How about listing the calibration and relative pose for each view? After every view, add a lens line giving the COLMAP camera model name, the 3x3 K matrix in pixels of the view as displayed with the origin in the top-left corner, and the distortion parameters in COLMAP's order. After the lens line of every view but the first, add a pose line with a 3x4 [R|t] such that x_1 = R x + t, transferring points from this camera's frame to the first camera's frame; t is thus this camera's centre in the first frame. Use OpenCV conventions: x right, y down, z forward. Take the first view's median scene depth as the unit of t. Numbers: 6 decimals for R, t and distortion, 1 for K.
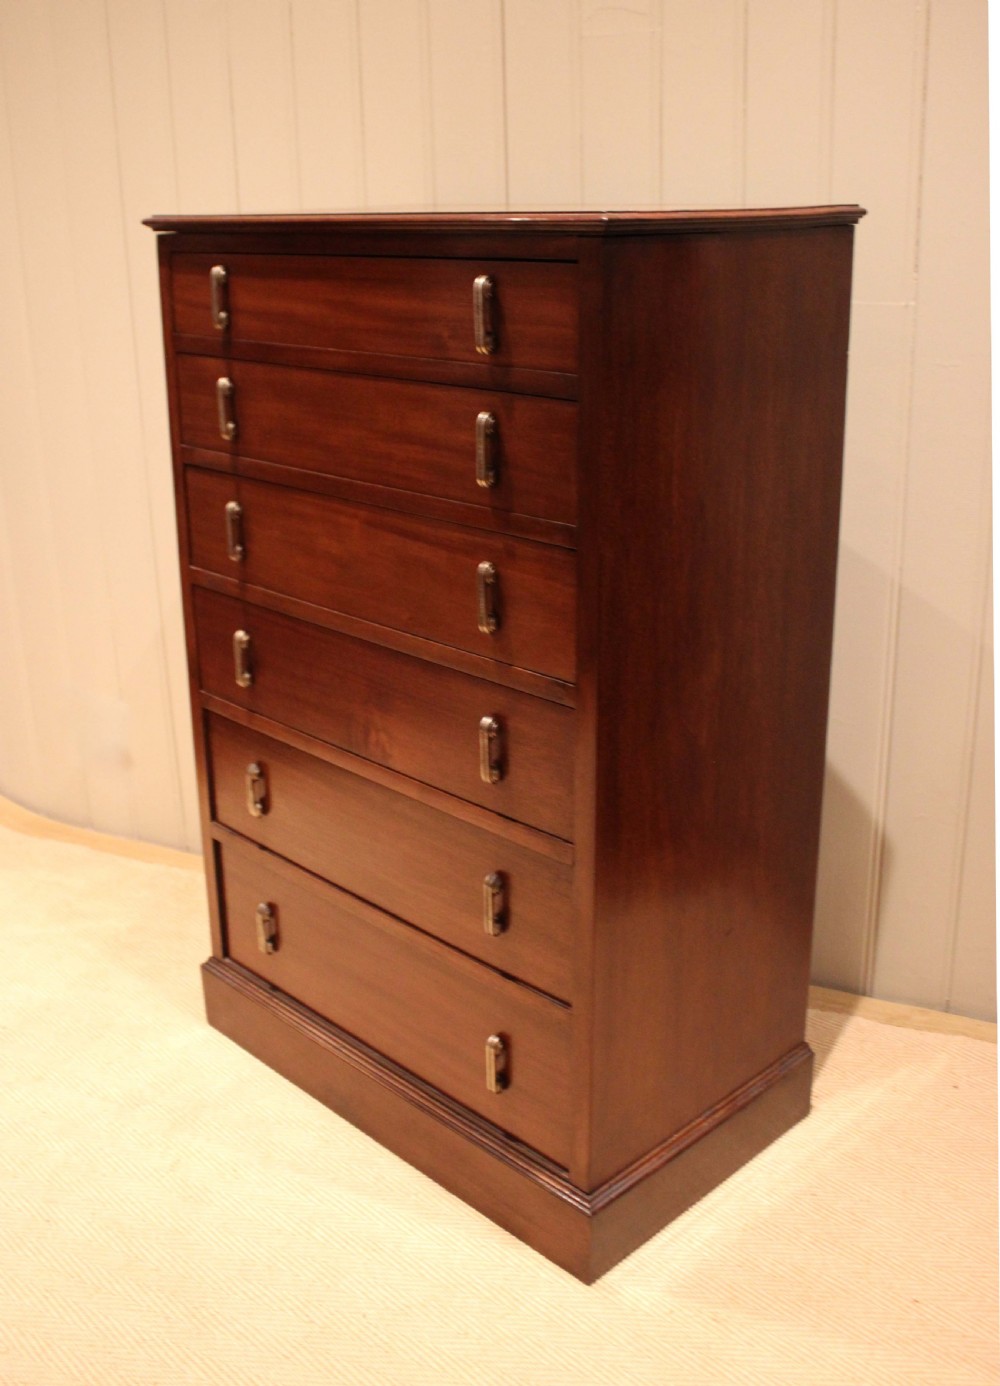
lens RADIAL K [[1430.6, 0, 481.7], [0, 1430.6, 646.2], [0, 0, 1]] dist [-0.134476, 0.055871]
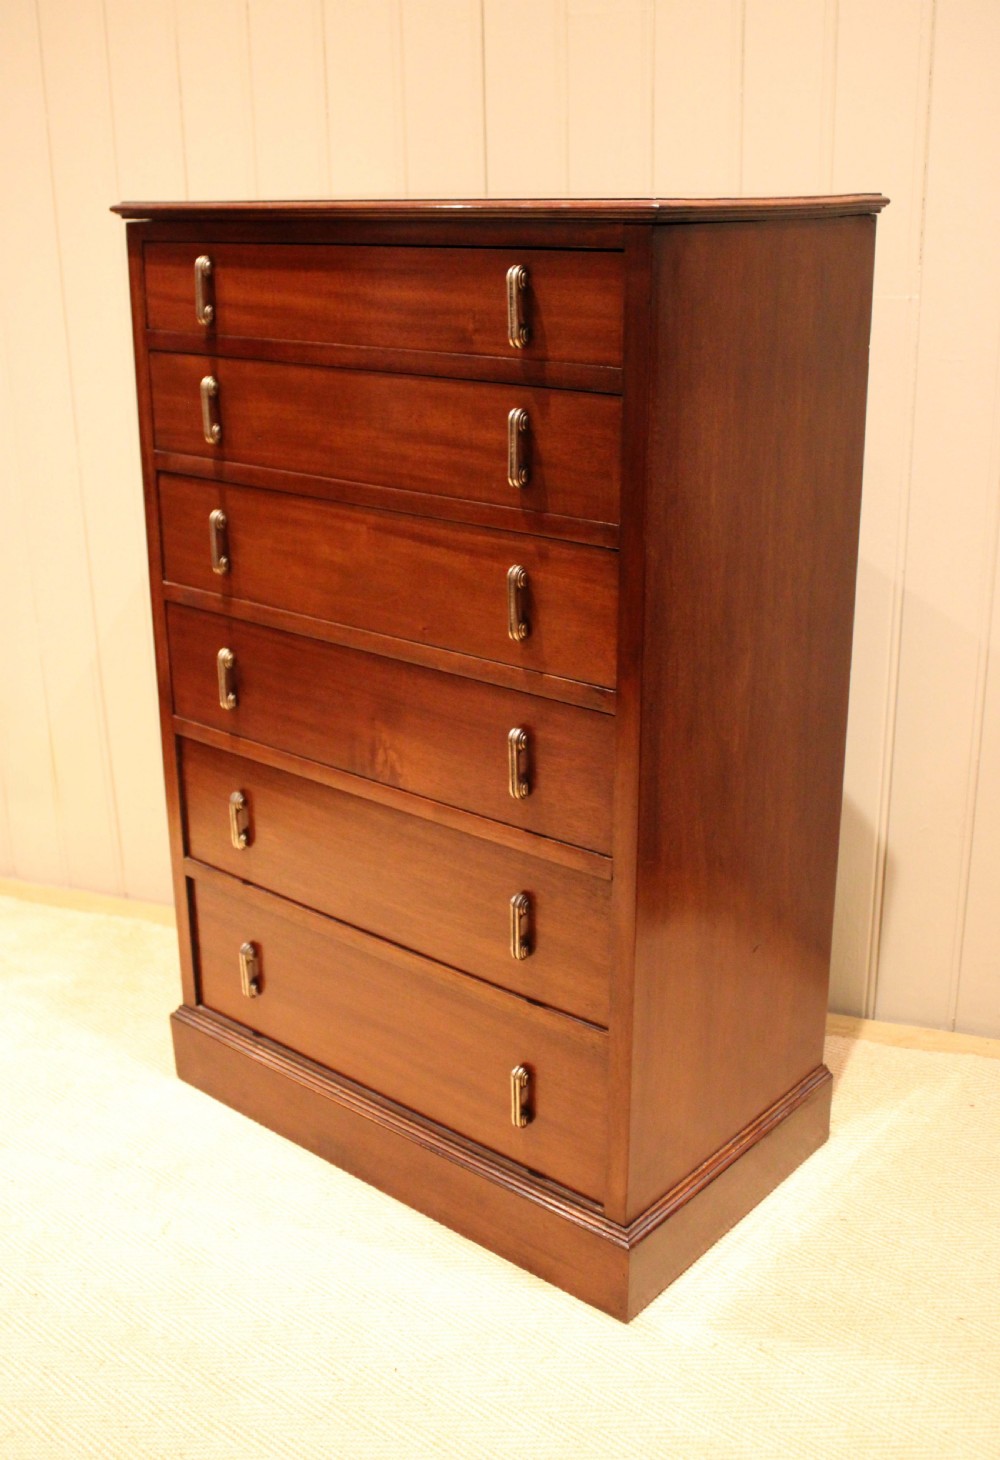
lens RADIAL K [[1568.2, 0, 498.6], [0, 1568.2, 691.9], [0, 0, 1]] dist [-0.110584, 0.012338]
pose [[0.994972, -0.024619, 0.097083, -0.102677], [0.024098, 0.999688, 0.006539, 0.016927], [-0.097214, -0.004166, 0.995255, -0.039893]]
